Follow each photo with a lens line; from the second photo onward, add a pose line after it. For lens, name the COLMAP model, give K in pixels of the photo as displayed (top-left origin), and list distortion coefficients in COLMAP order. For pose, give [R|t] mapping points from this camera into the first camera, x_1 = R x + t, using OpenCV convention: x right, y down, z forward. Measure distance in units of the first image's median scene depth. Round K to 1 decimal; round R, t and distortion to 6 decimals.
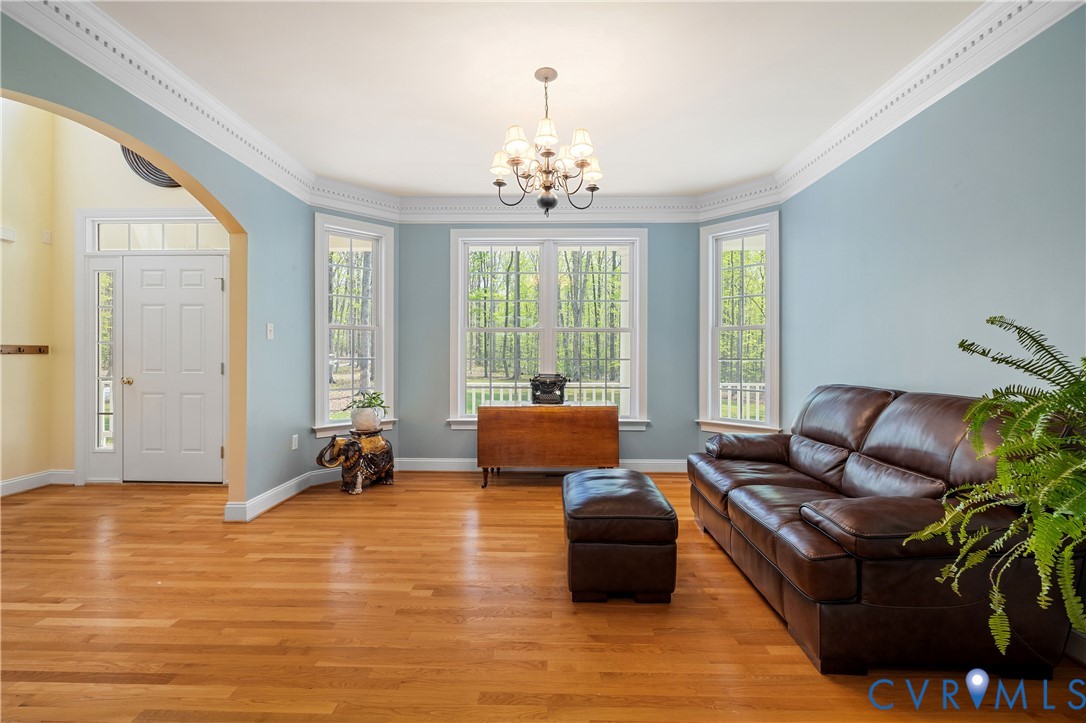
lens RADIAL K [[489.9, 0, 542.3], [0, 489.9, 356.6], [0, 0, 1]] dist [-0.002345, -0.000918]
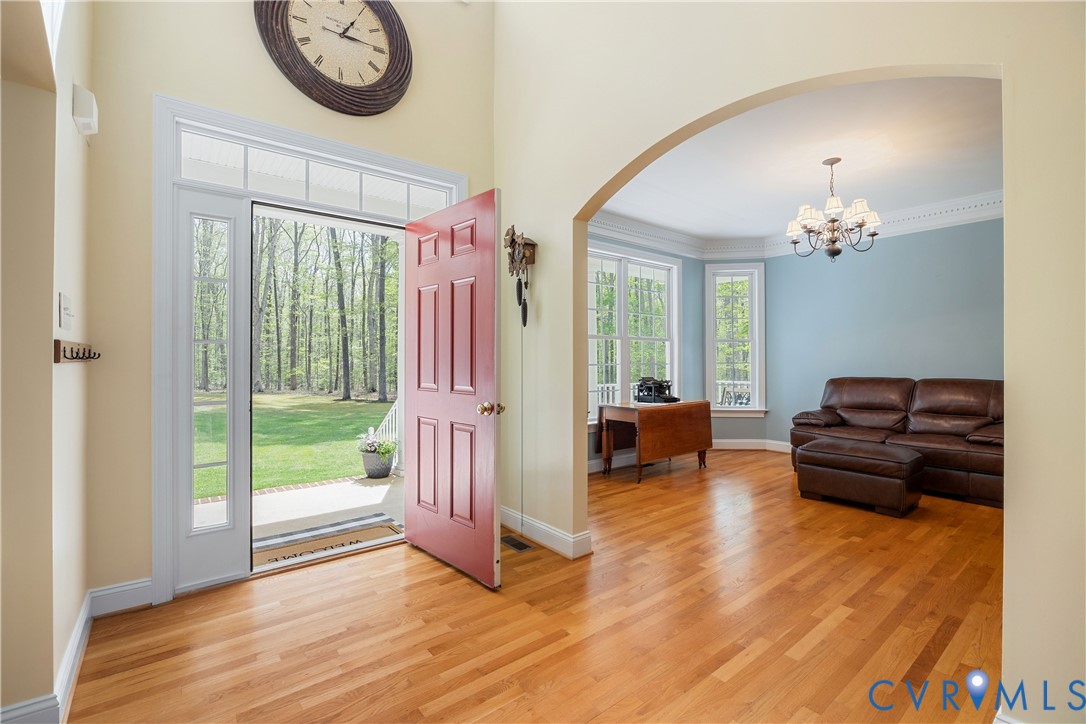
lens RADIAL K [[499.4, 0, 542.5], [0, 499.4, 357.6], [0, 0, 1]] dist [-0.018552, -0.000395]
pose [[0.751559, 0.000849, 0.659666, -1.168400], [0.005971, 0.999949, -0.008089, -0.002810], [-0.659639, 0.010018, 0.751516, 0.362544]]
